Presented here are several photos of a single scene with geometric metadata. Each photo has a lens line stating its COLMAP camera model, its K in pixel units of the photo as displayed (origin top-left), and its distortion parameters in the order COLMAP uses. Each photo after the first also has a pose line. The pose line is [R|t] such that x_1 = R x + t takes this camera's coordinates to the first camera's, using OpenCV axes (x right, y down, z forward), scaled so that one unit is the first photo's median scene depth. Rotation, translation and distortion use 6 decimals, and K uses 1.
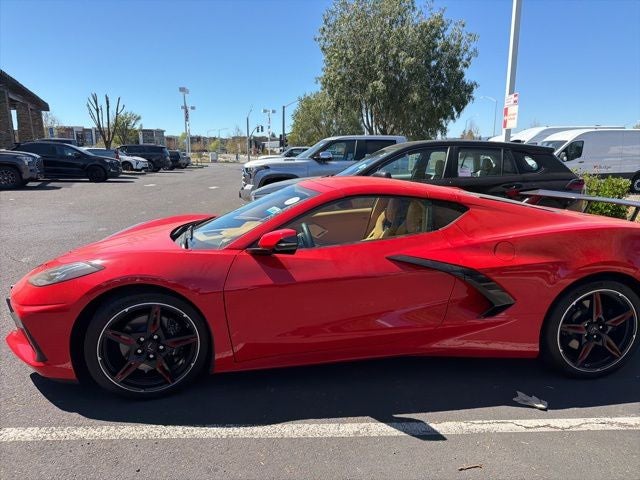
lens RADIAL K [[451.9, 0, 325.2], [0, 451.9, 240.9], [0, 0, 1]] dist [0.066939, -0.093091]
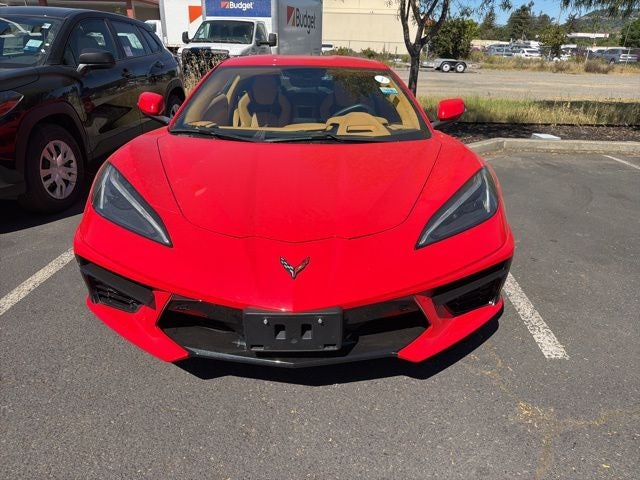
lens RADIAL K [[462.0, 0, 320.0], [0, 462.0, 240.0], [0, 0, 1]] dist [-0.004503, -0.001374]
pose [[0.115316, -0.390759, 0.913241, -0.341731], [0.162477, 0.914413, 0.370744, -0.047759], [-0.979951, 0.105629, 0.168935, 0.287999]]
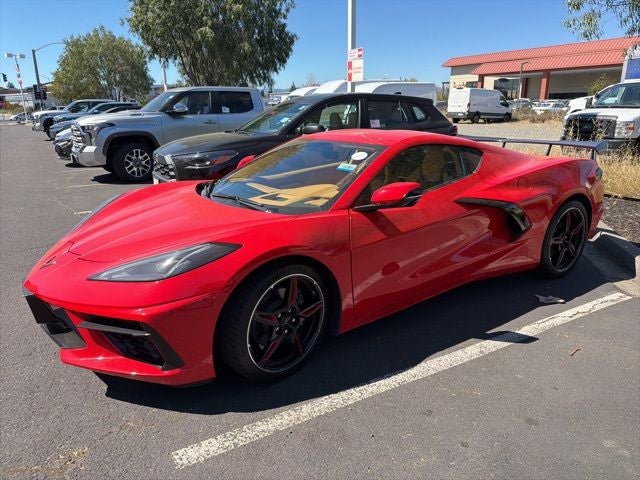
lens RADIAL K [[452.1, 0, 322.0], [0, 452.1, 236.9], [0, 0, 1]] dist [0.051939, -0.068832]
pose [[0.891024, -0.141081, 0.431477, -0.174628], [0.101157, 0.988289, 0.114249, -0.009899], [-0.442542, -0.058152, 0.894860, 0.037022]]
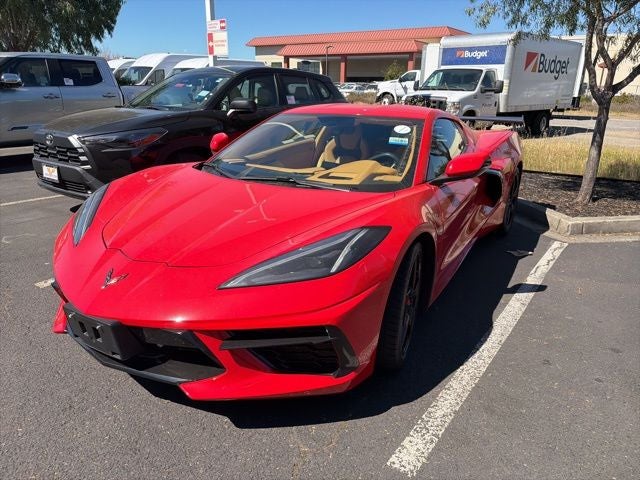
lens RADIAL K [[454.4, 0, 320.7], [0, 454.4, 235.4], [0, 0, 1]] dist [0.049774, -0.070208]
pose [[0.631851, -0.239428, 0.737183, -0.281530], [0.135439, 0.970566, 0.199141, -0.025137], [-0.763165, -0.025984, 0.645681, 0.139989]]
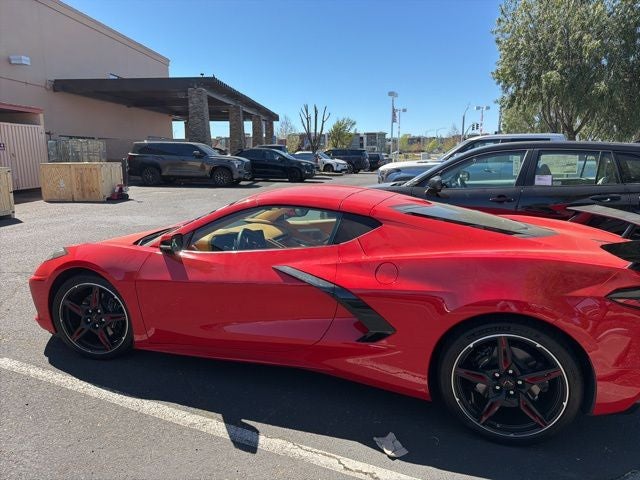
lens RADIAL K [[452.1, 0, 322.0], [0, 452.1, 236.9], [0, 0, 1]] dist [0.051939, -0.068832]
pose [[0.886050, 0.070334, -0.458224, 0.187397], [-0.074213, 0.997197, 0.009559, -0.013323], [0.457611, 0.025537, 0.888785, 0.038514]]
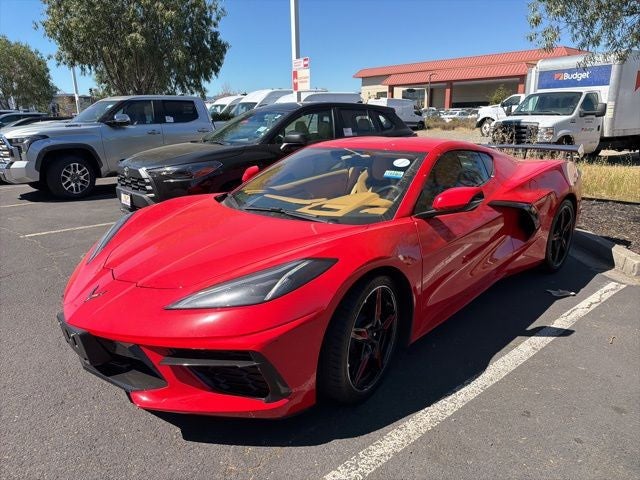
lens RADIAL K [[452.4, 0, 320.9], [0, 452.4, 232.1], [0, 0, 1]] dist [0.046846, -0.057811]
pose [[0.791486, -0.172956, 0.586205, -0.238480], [0.135935, 0.984917, 0.107056, -0.020124], [-0.595879, -0.005048, 0.803059, 0.086581]]
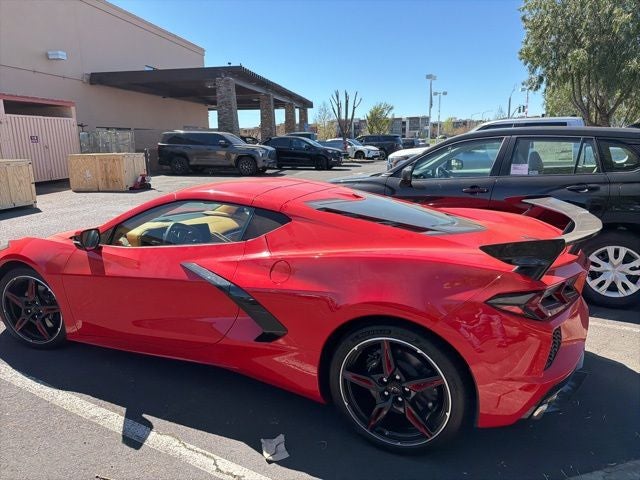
lens RADIAL K [[454.4, 0, 320.7], [0, 454.4, 235.4], [0, 0, 1]] dist [0.049774, -0.070208]
pose [[0.837081, 0.085713, -0.540323, 0.253283], [-0.075284, 0.996302, 0.041415, -0.024613], [0.541875, 0.006010, 0.840438, 0.083968]]
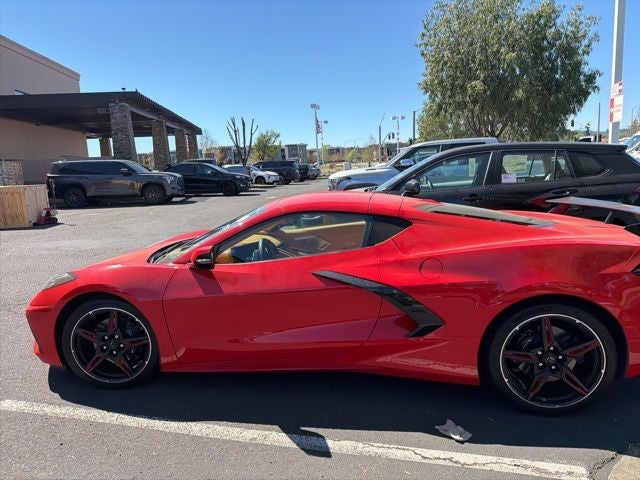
lens RADIAL K [[452.1, 0, 322.0], [0, 452.1, 236.9], [0, 0, 1]] dist [0.051939, -0.068832]
pose [[0.951399, -0.003966, -0.307937, 0.127593], [-0.002942, 0.999754, -0.021965, -0.006177], [0.307948, 0.021803, 0.951153, 0.007028]]
